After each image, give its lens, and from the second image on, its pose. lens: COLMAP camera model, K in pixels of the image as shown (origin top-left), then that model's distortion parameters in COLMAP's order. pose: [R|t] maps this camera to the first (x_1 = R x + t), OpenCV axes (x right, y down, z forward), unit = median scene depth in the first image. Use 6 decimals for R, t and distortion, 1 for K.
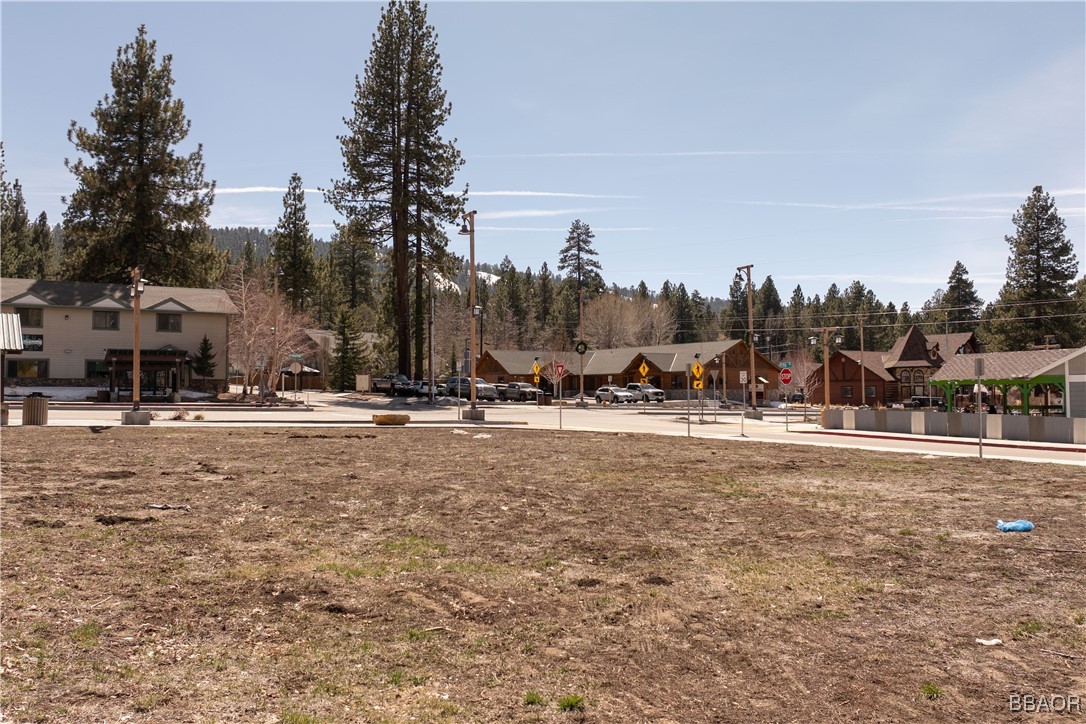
lens RADIAL K [[905.3, 0, 546.5], [0, 905.3, 364.2], [0, 0, 1]] dist [-0.004020, -0.055792]
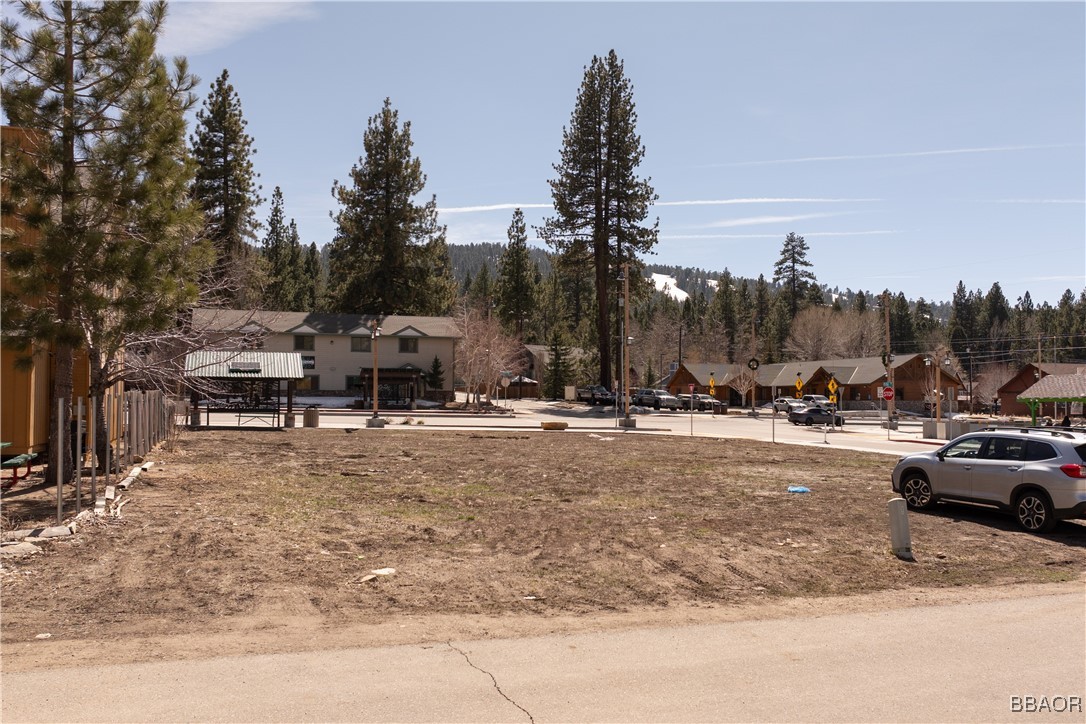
lens RADIAL K [[875.9, 0, 586.4], [0, 875.9, 394.6], [0, 0, 1]] dist [-0.008776, -0.008578]
pose [[0.978200, 0.005619, -0.207590, 0.058555], [-0.000174, 0.999656, 0.026241, -0.007863], [0.207666, -0.025633, 0.977864, -0.105728]]
